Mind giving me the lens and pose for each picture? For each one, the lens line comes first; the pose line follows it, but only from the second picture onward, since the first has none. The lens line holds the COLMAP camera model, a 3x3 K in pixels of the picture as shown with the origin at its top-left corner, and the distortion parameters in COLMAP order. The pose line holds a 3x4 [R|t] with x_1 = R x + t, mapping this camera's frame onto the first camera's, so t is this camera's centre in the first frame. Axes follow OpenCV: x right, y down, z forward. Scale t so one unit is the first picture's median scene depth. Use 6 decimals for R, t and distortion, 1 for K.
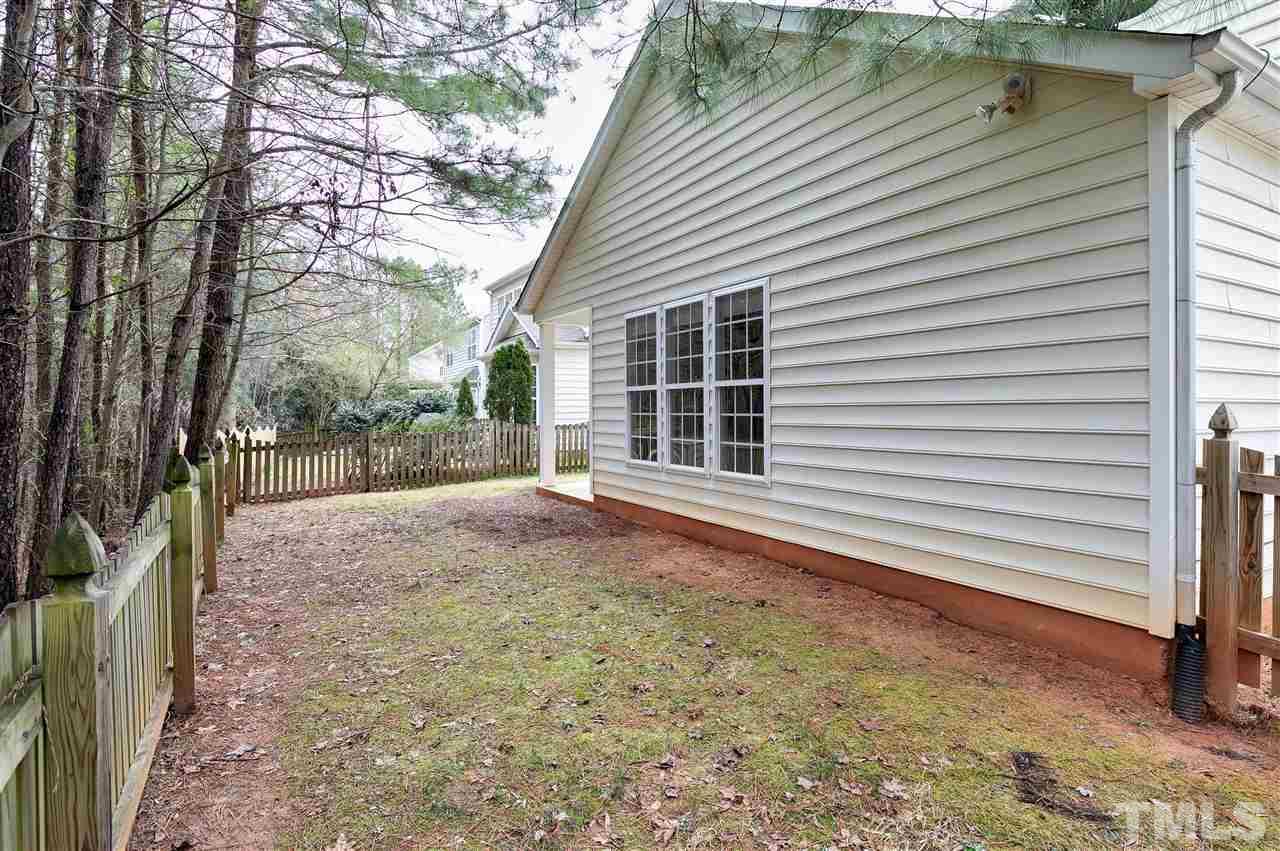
lens RADIAL K [[666.5, 0, 635.9], [0, 666.5, 411.2], [0, 0, 1]] dist [-0.000228, -0.000314]
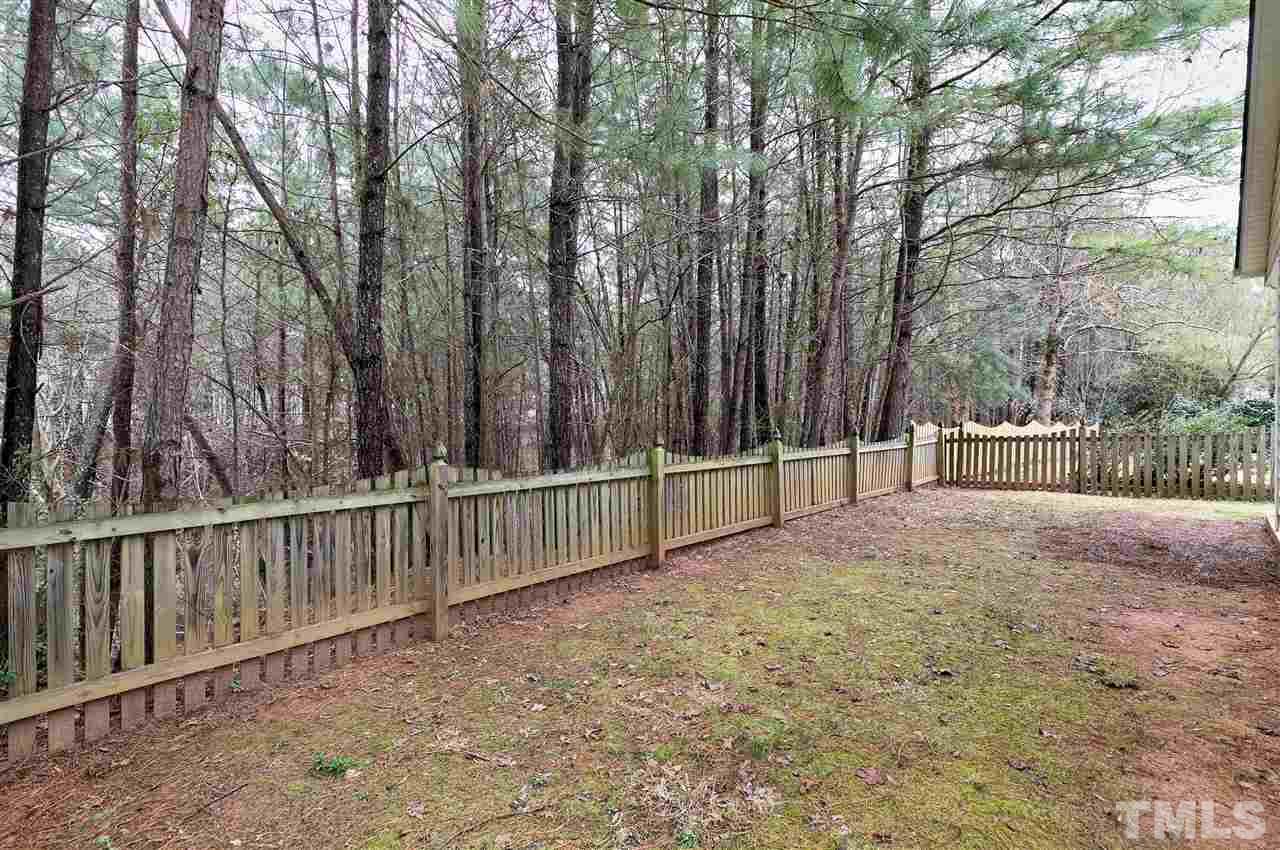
lens RADIAL K [[666.5, 0, 635.9], [0, 666.5, 410.7], [0, 0, 1]] dist [-0.000228, -0.000314]
pose [[0.234222, 0.010506, -0.972126, 0.396322], [-0.003388, 0.999944, 0.009991, -0.003228], [0.972177, 0.000953, 0.234245, 0.179194]]
